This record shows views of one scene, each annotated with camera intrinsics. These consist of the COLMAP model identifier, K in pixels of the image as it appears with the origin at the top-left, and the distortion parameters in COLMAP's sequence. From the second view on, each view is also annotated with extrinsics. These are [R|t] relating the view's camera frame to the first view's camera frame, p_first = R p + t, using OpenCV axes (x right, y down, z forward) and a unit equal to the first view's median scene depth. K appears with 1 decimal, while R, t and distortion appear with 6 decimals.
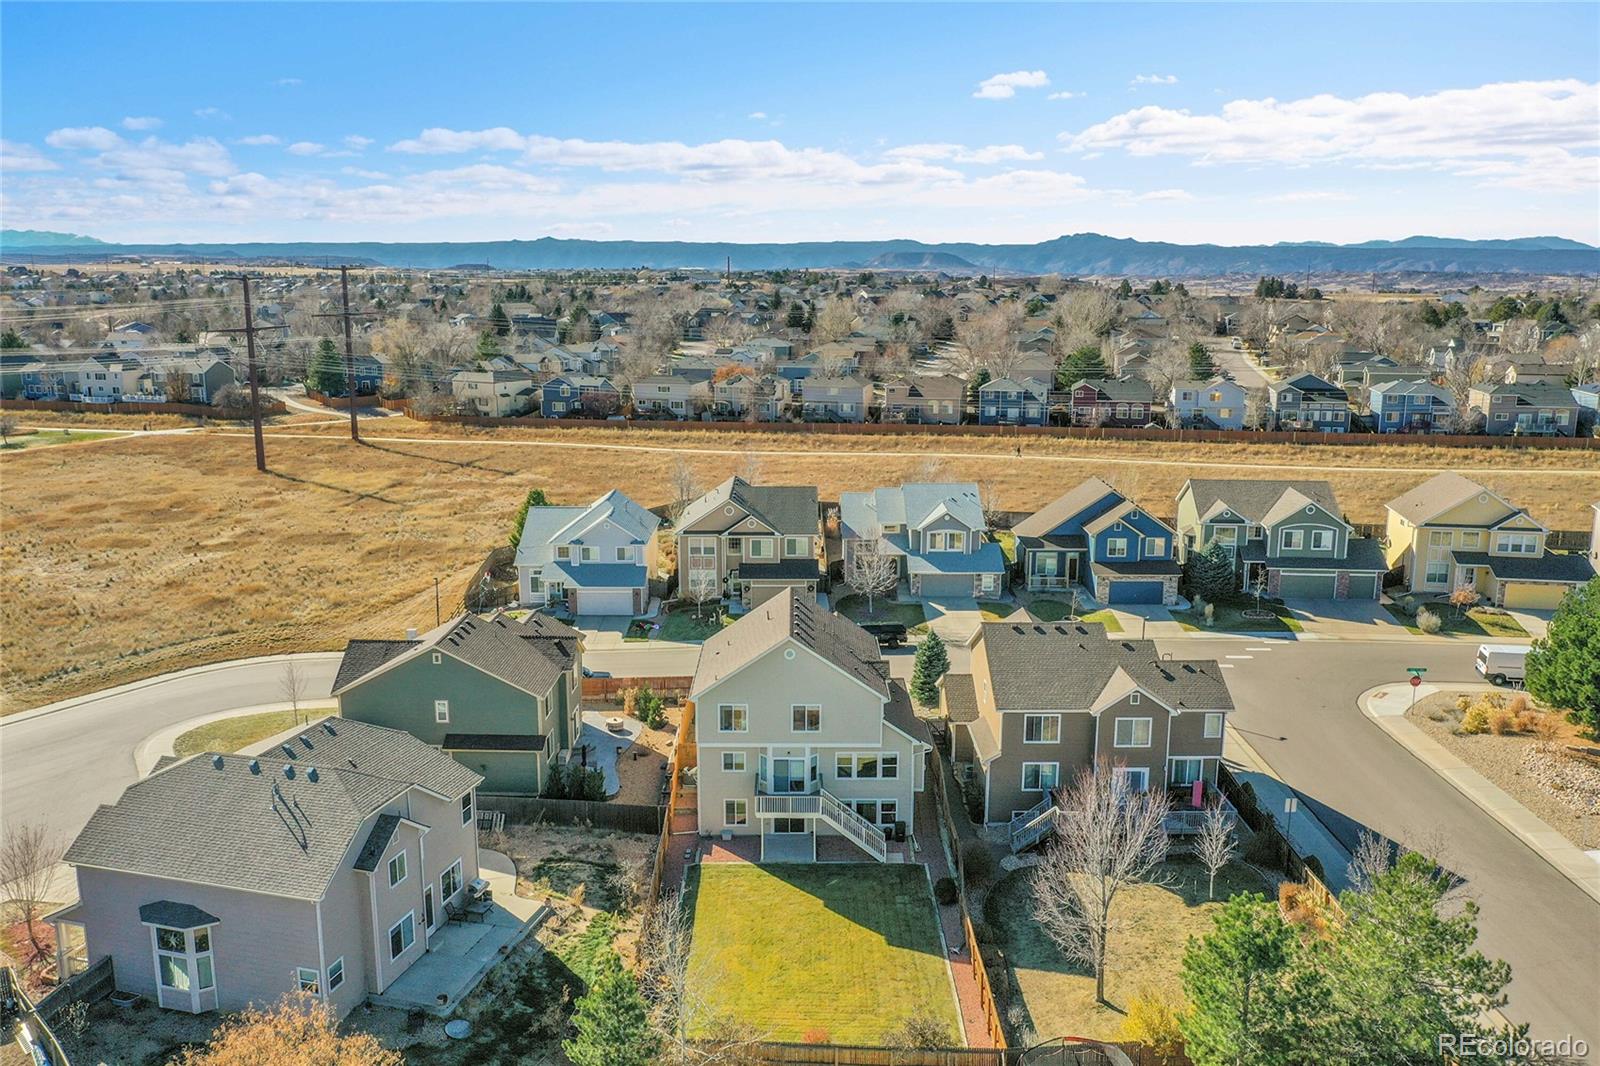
lens RADIAL K [[1254.6, 0, 800.0], [0, 1254.6, 533.0], [0, 0, 1]] dist [-0.004922, -0.006173]
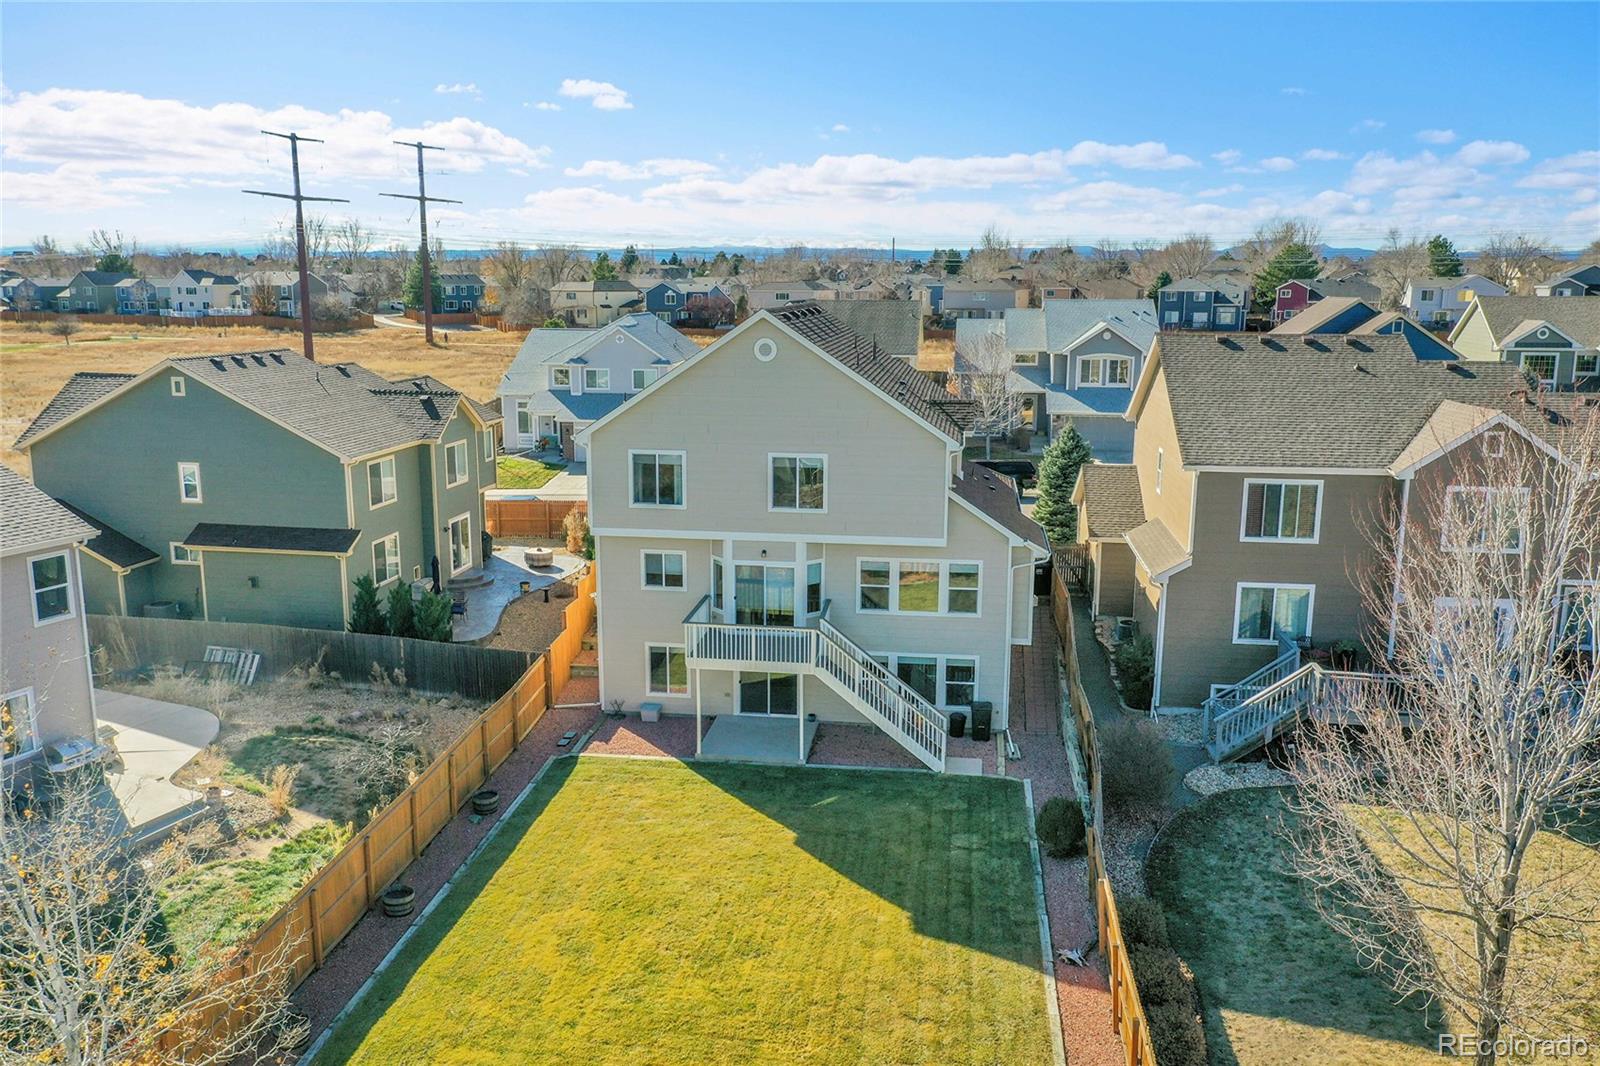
lens RADIAL K [[1254.6, 0, 800.0], [0, 1254.6, 533.0], [0, 0, 1]] dist [-0.004922, -0.006173]
pose [[0.990836, 0.028614, -0.132007, 0.073192], [-0.029398, 0.999560, -0.003993, 0.168987], [0.131835, 0.007837, 0.991241, 0.493595]]
